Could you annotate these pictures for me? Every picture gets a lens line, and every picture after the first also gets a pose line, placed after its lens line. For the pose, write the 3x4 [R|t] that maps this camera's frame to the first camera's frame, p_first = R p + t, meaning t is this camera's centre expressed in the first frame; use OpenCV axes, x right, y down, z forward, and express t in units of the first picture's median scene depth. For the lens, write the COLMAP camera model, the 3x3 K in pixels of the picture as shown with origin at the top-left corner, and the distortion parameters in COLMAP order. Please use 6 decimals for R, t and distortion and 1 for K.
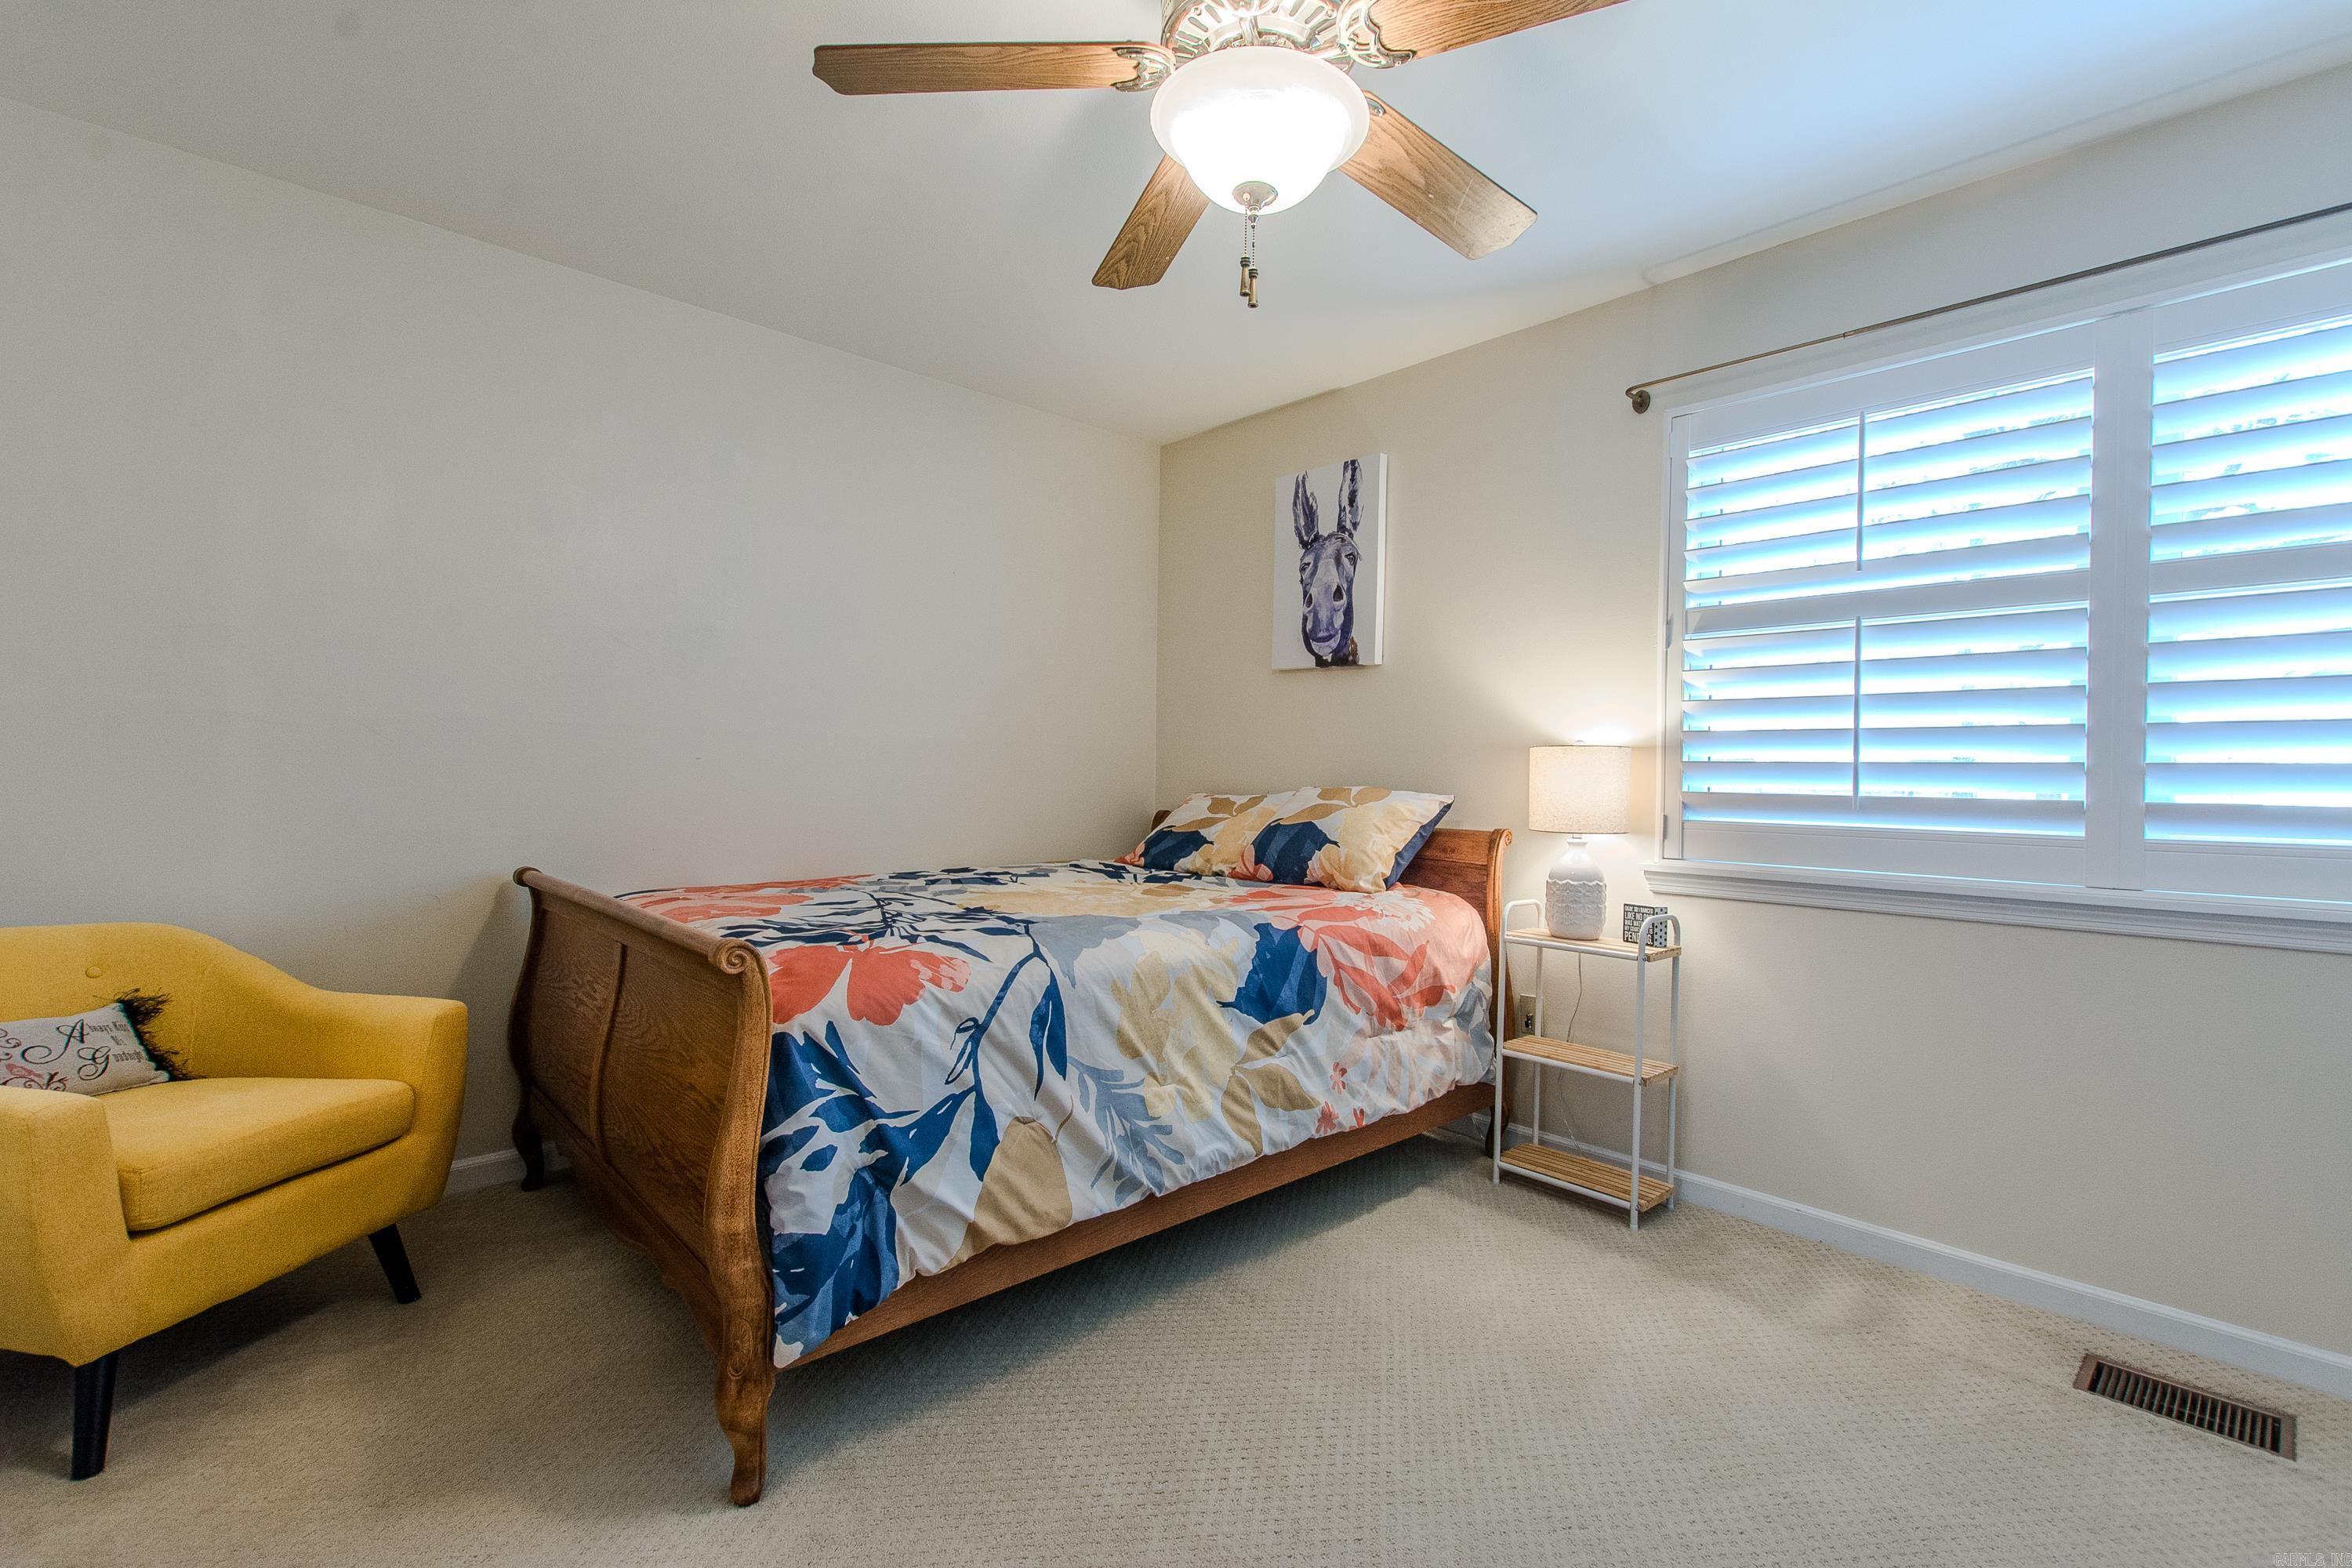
lens RADIAL K [[1012.7, 0, 1169.4], [0, 1012.7, 779.3], [0, 0, 1]] dist [-0.015203, -0.001136]
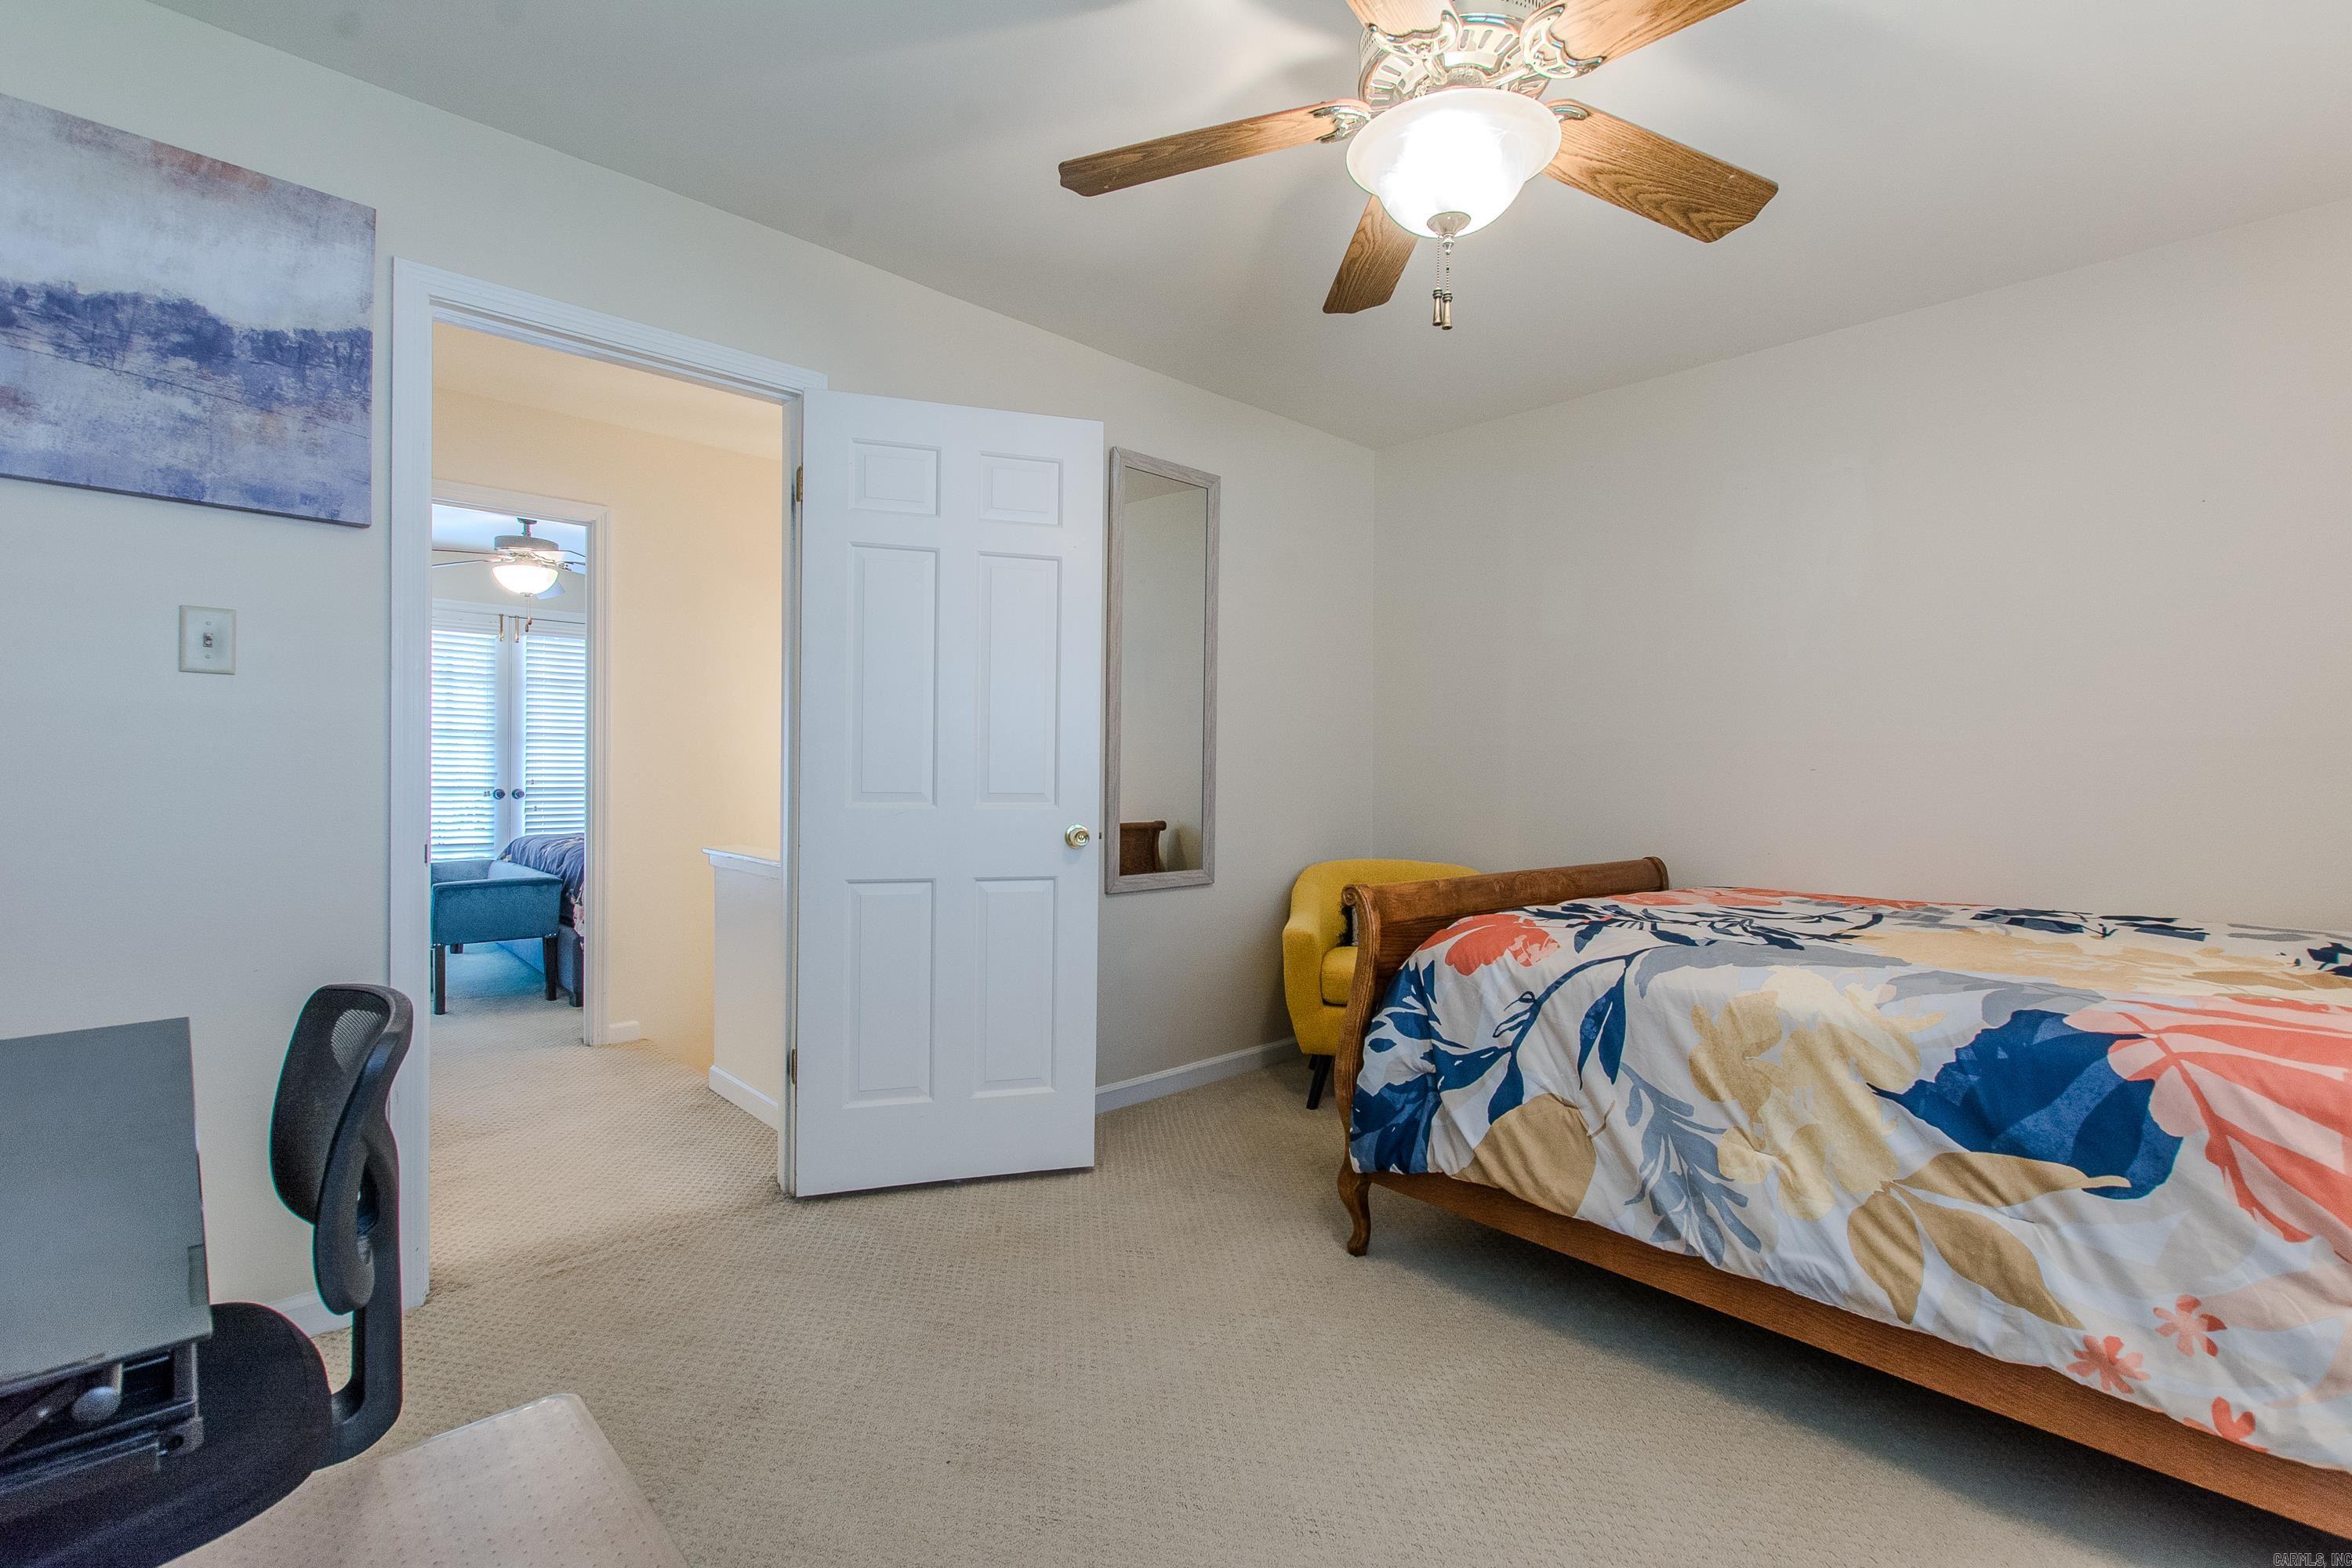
lens RADIAL K [[1080.4, 0, 1185.1], [0, 1080.4, 780.0], [0, 0, 1]] dist [-0.018332, -0.000118]
pose [[0.002976, 0.002627, -0.999992, 0.765443], [-0.002996, 0.999992, 0.002618, -0.001914], [0.999991, 0.002988, 0.002984, 0.464346]]
